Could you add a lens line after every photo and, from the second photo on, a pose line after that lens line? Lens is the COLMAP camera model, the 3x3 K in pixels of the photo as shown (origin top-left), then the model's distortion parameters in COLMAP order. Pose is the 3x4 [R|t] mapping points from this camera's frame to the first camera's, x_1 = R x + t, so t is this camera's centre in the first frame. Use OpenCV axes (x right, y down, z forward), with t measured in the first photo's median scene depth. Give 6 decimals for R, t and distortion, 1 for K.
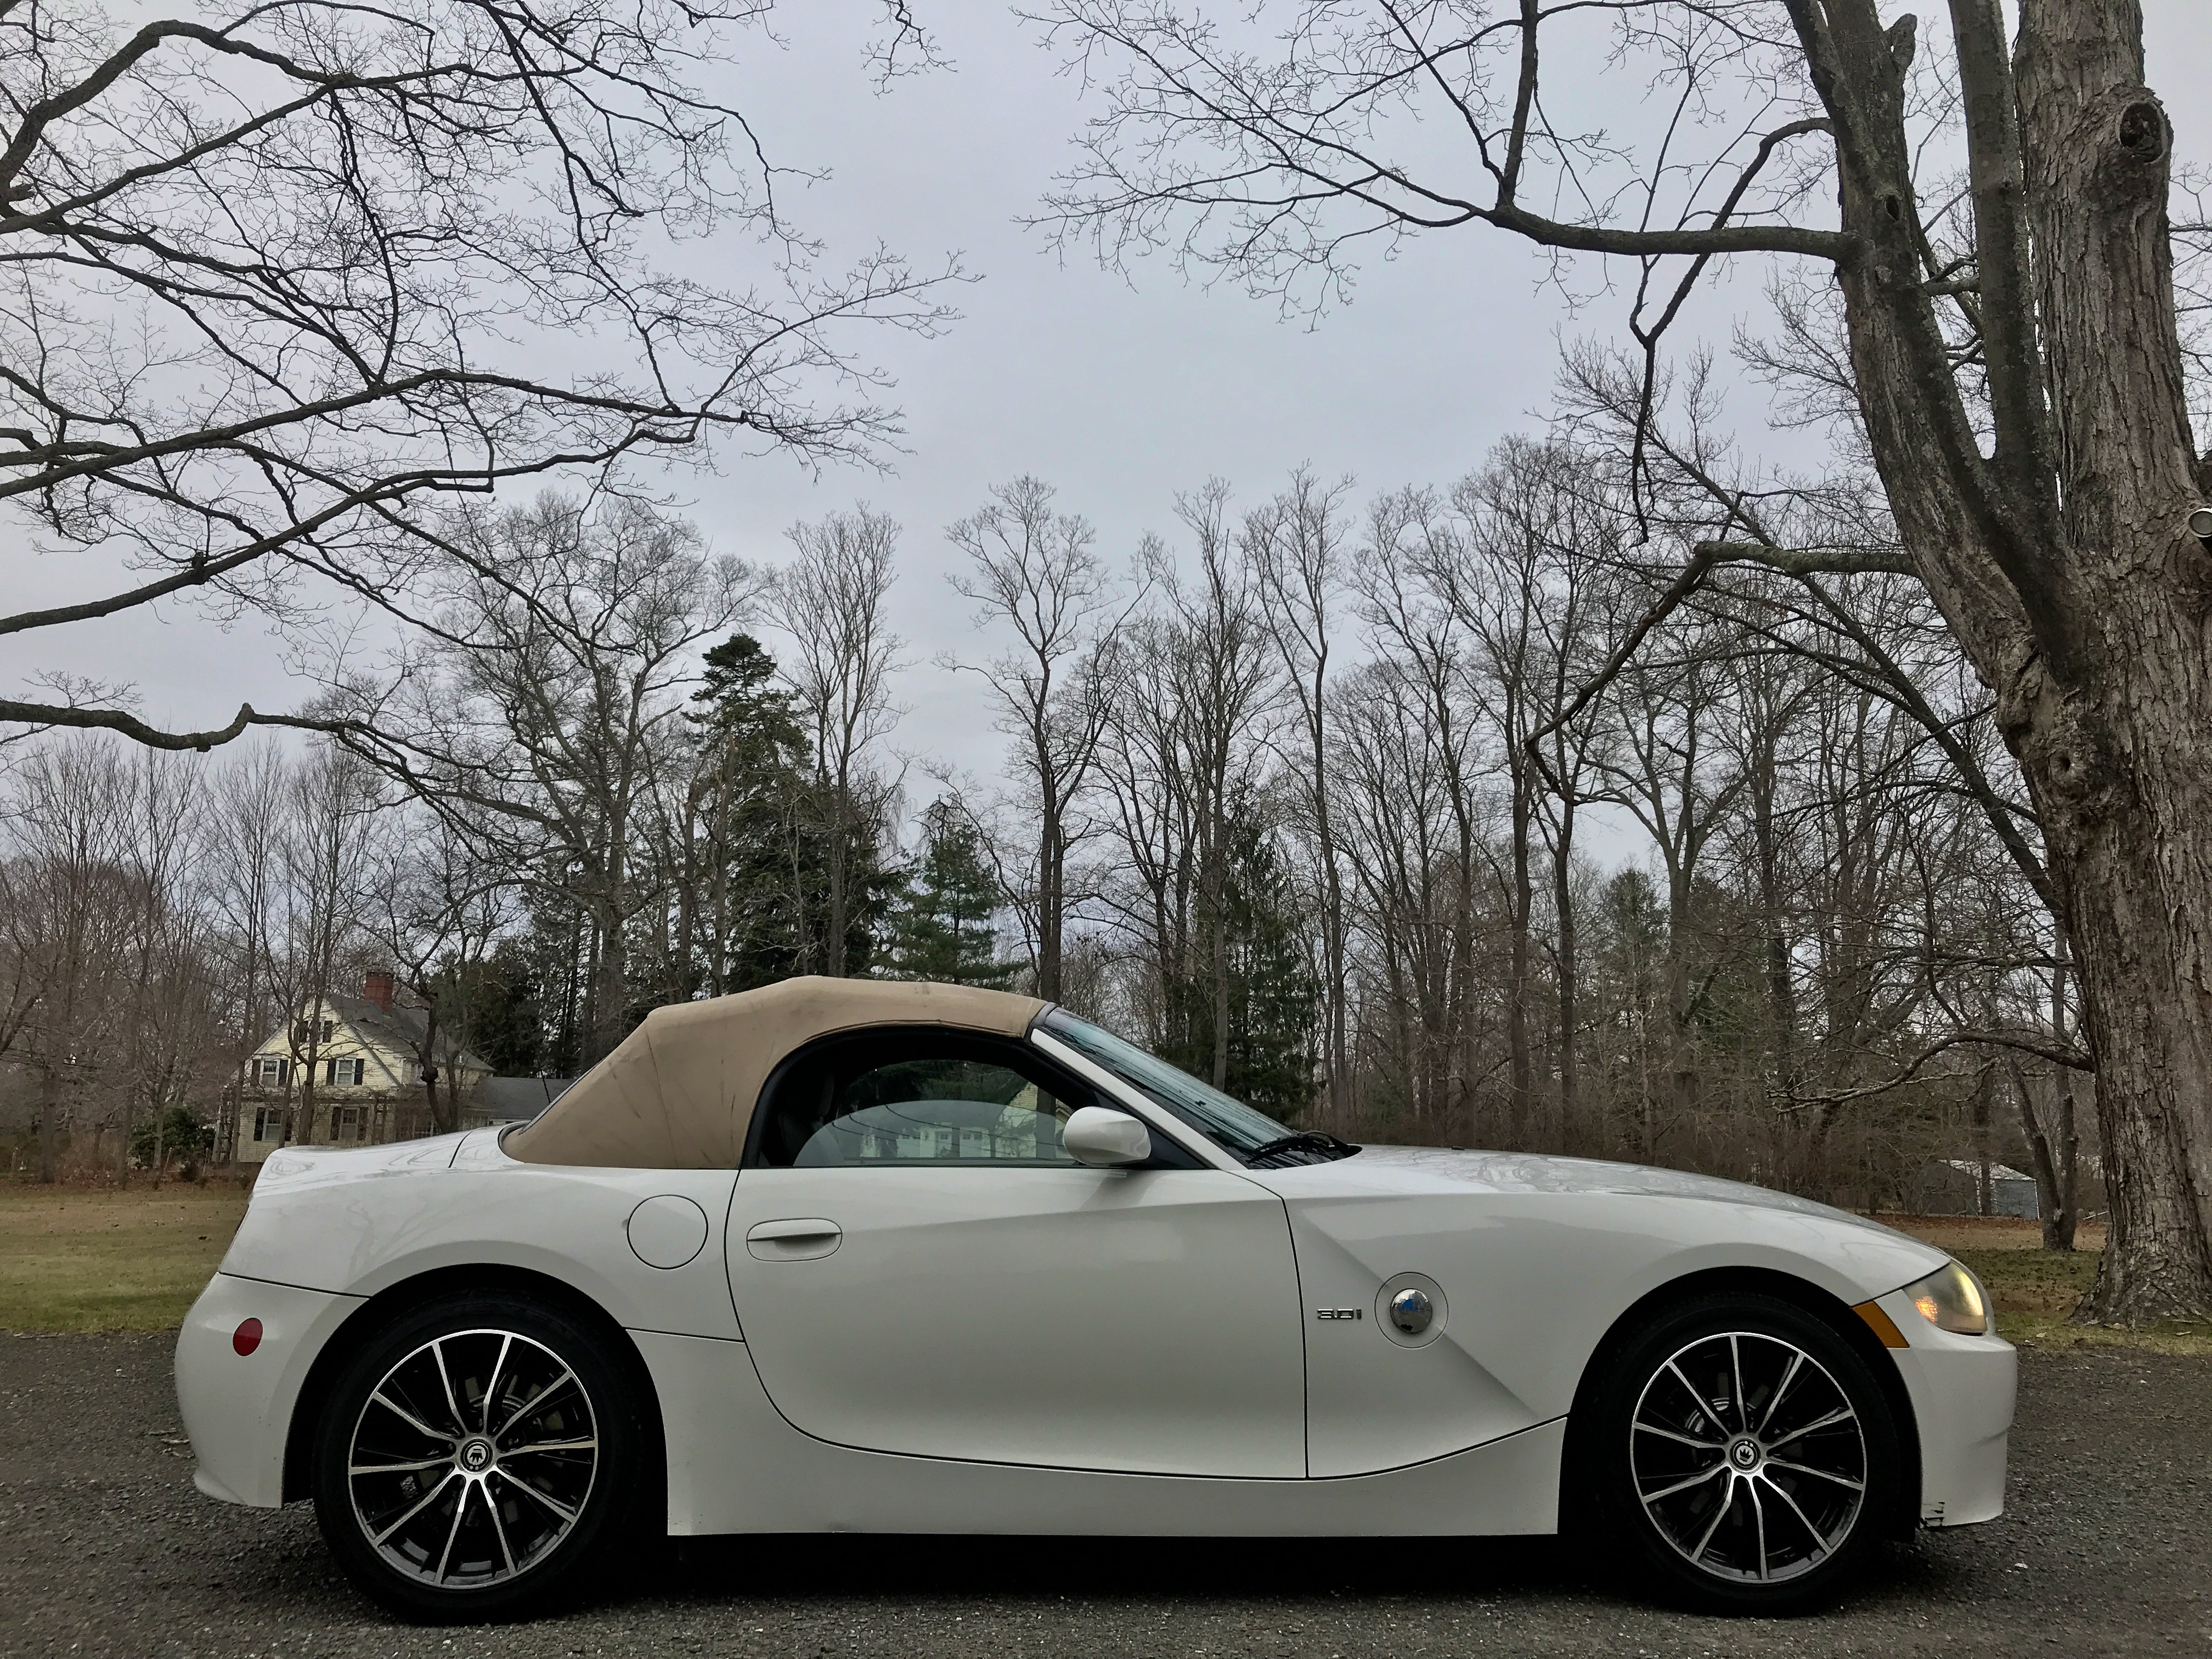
lens RADIAL K [[1761.4, 0, 1125.2], [0, 1761.4, 816.0], [0, 0, 1]] dist [0.083077, -0.103612]
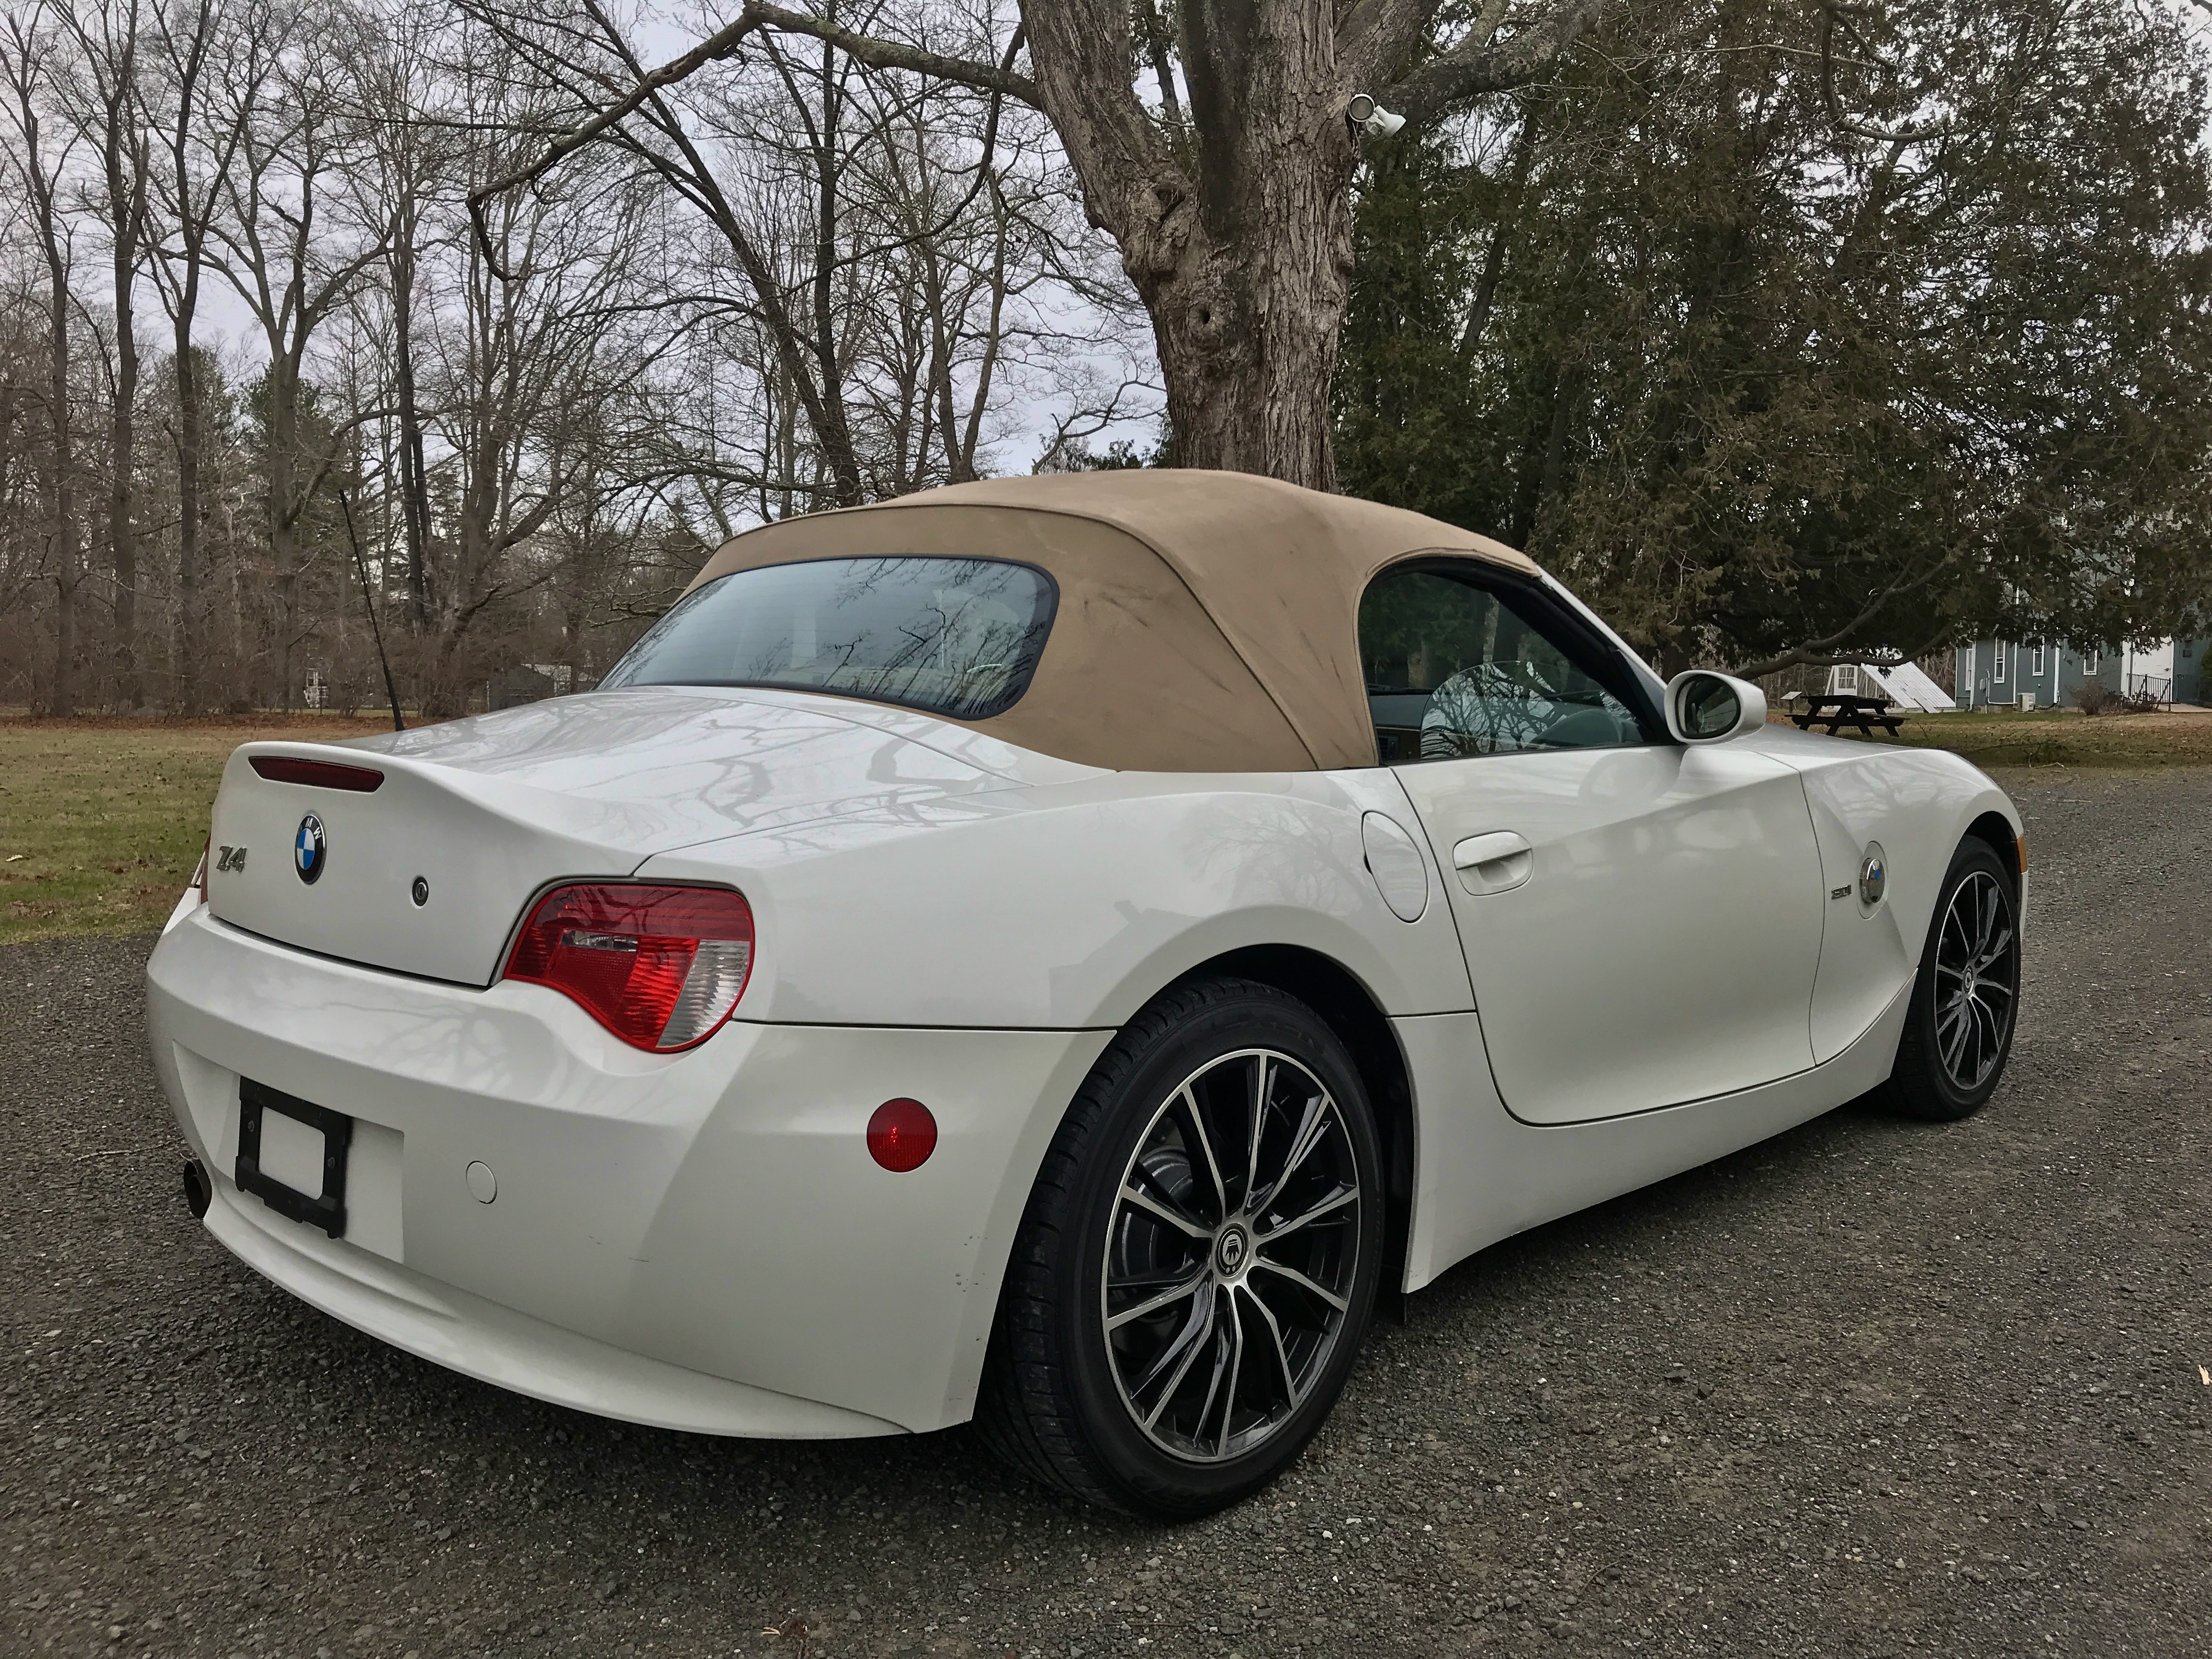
lens RADIAL K [[1783.5, 0, 1100.9], [0, 1783.5, 819.3], [0, 0, 1]] dist [0.007825, 0.001062]
pose [[0.728789, -0.064175, 0.681725, -0.117066], [-0.124580, 0.966555, 0.224168, 0.013185], [-0.673311, -0.248300, 0.696419, 0.095538]]
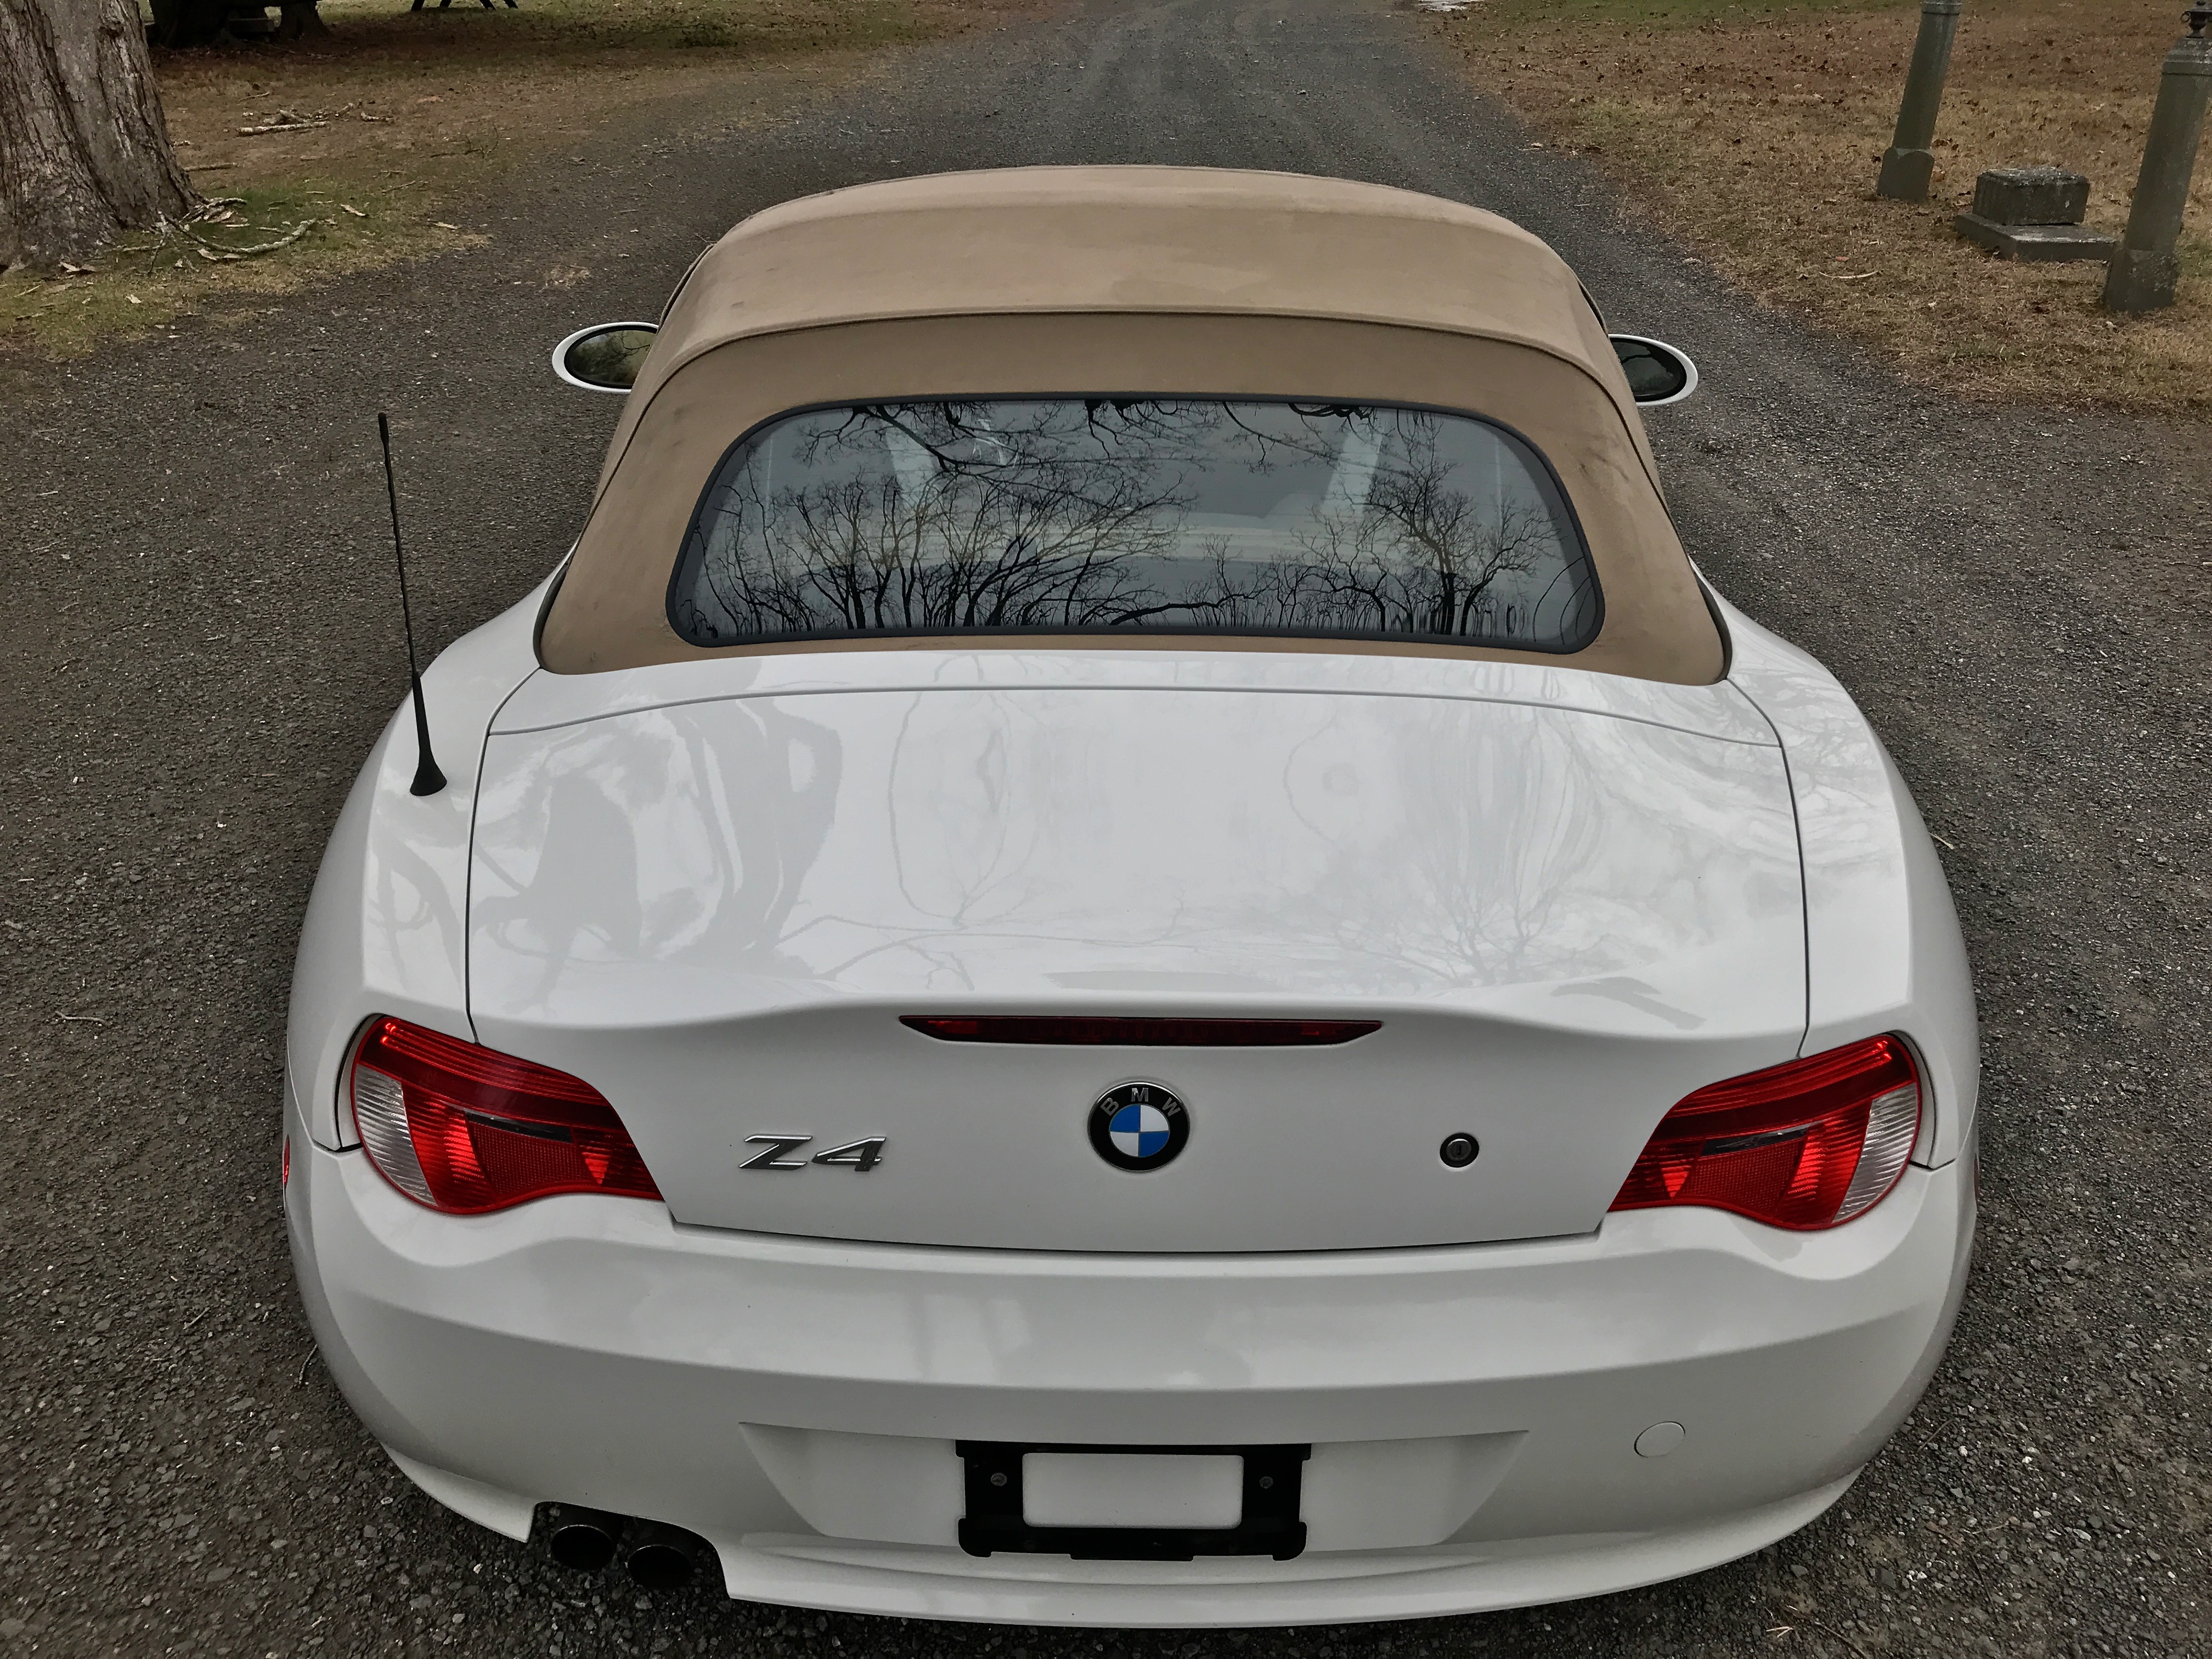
lens RADIAL K [[1792.8, 0, 1115.7], [0, 1792.8, 823.4], [0, 0, 1]] dist [-0.010345, 0.036265]
pose [[0.062686, -0.454634, 0.888470, -0.131836], [-0.192769, 0.867942, 0.457730, 0.004786], [-0.979240, -0.199963, -0.033231, 0.185559]]
